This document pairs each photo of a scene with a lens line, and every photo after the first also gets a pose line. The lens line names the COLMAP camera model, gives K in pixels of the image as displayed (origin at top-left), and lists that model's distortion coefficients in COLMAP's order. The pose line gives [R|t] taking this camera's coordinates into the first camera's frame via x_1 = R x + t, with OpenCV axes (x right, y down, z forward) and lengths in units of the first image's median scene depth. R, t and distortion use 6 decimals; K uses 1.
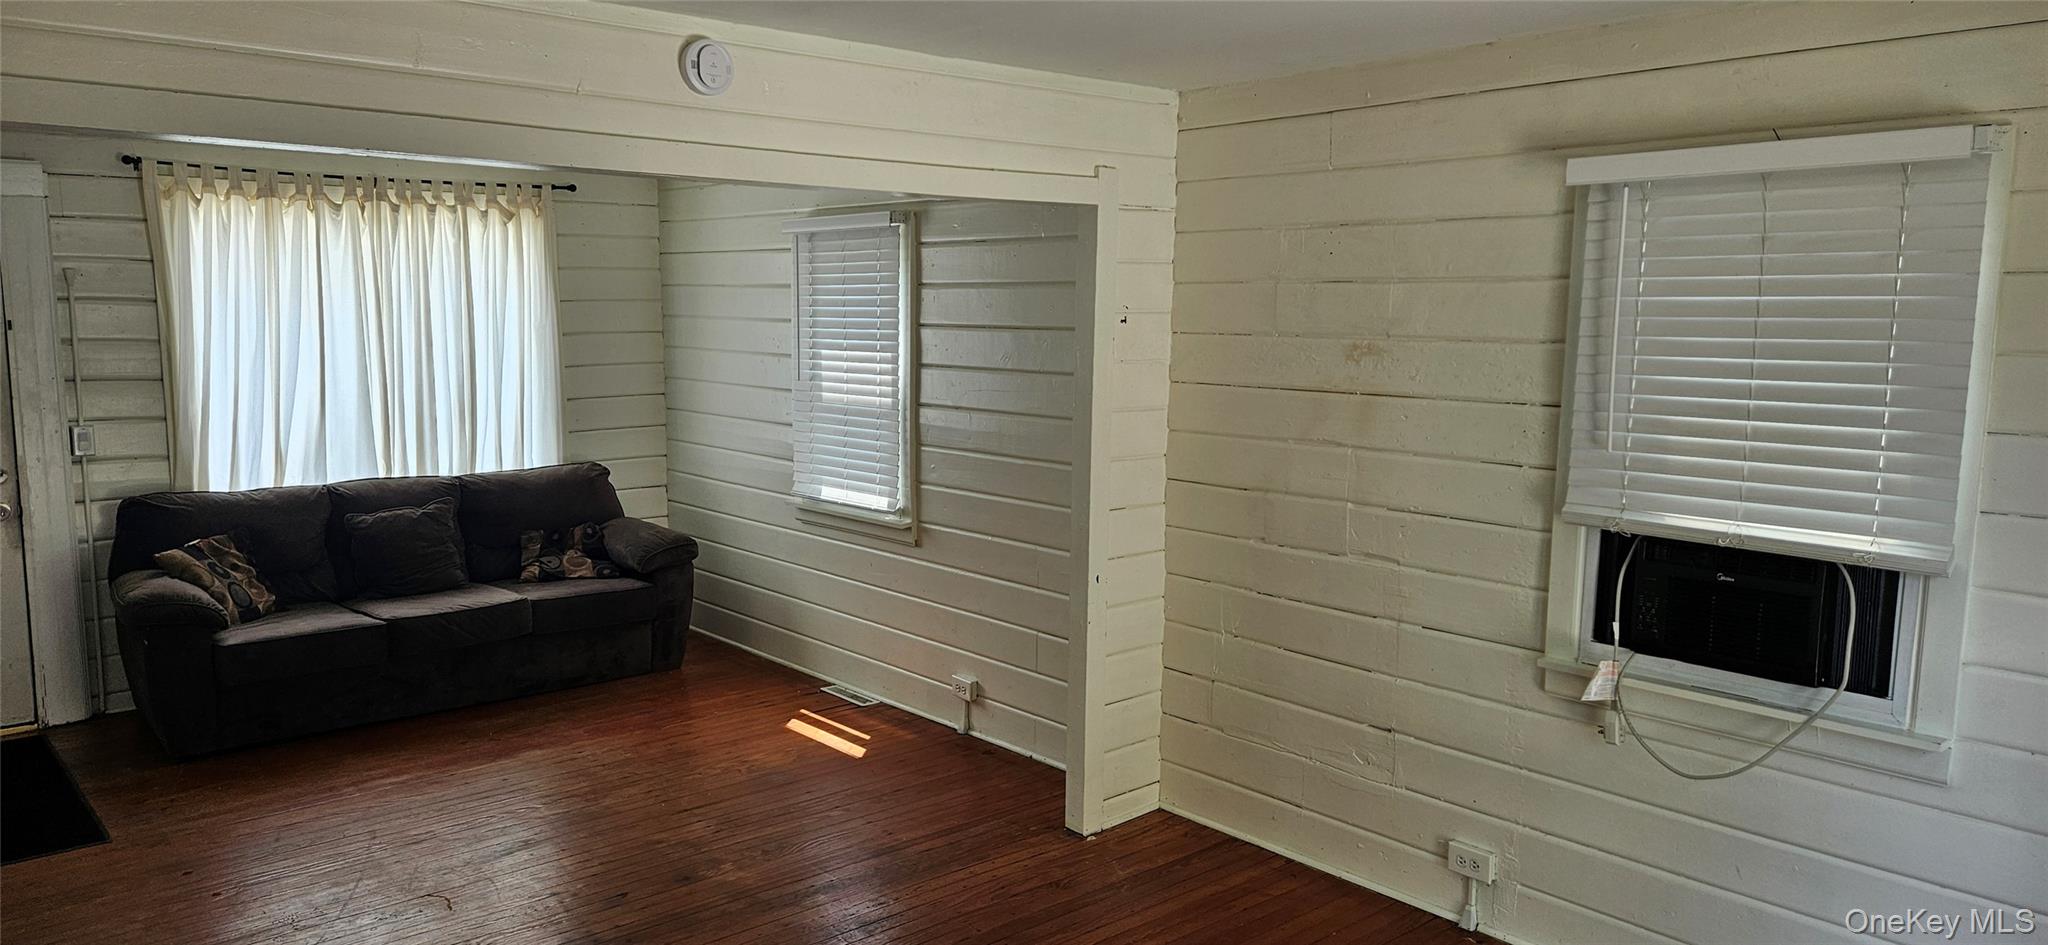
lens RADIAL K [[1367.8, 0, 1020.0], [0, 1367.8, 482.3], [0, 0, 1]] dist [0.082684, -0.072296]
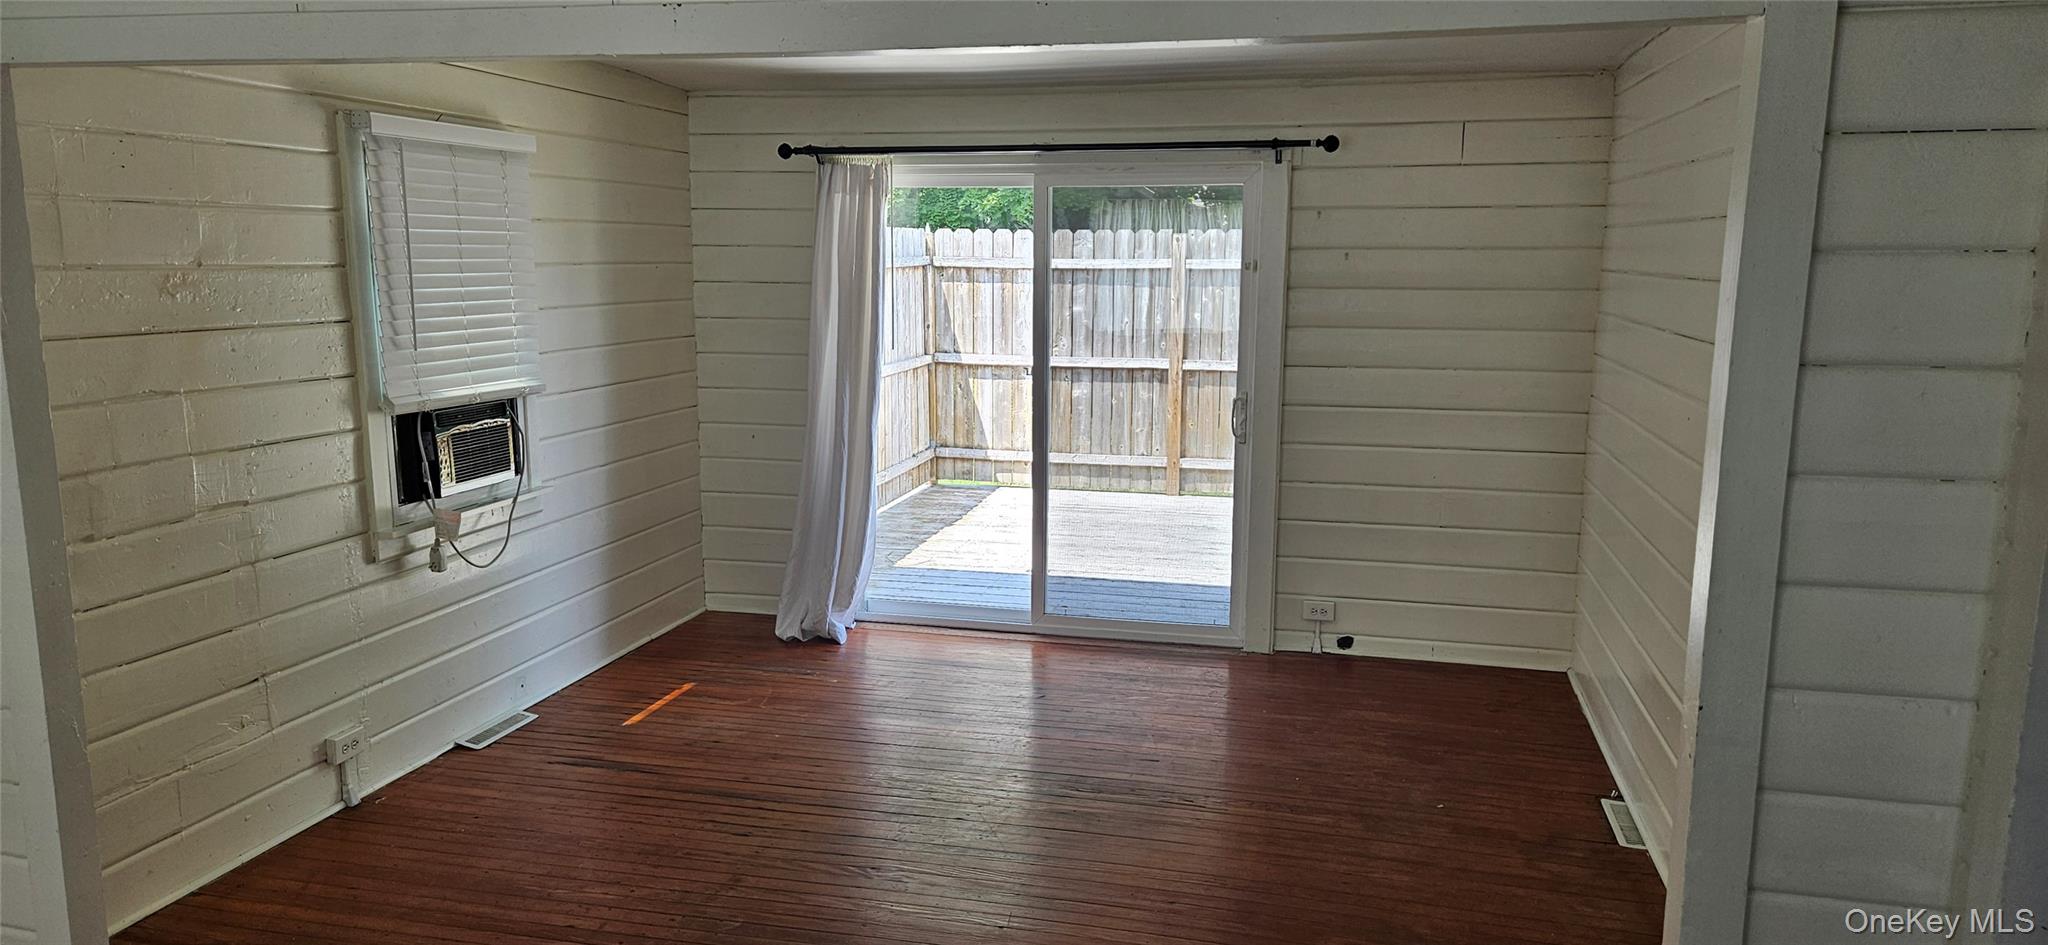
lens RADIAL K [[1367.8, 0, 1020.0], [0, 1367.8, 482.3], [0, 0, 1]] dist [0.082684, -0.072296]
pose [[-0.573793, -0.148803, 0.805369, -0.883381], [0.093973, 0.964900, 0.245230, -0.155416], [-0.813591, 0.216394, -0.539669, 1.178413]]
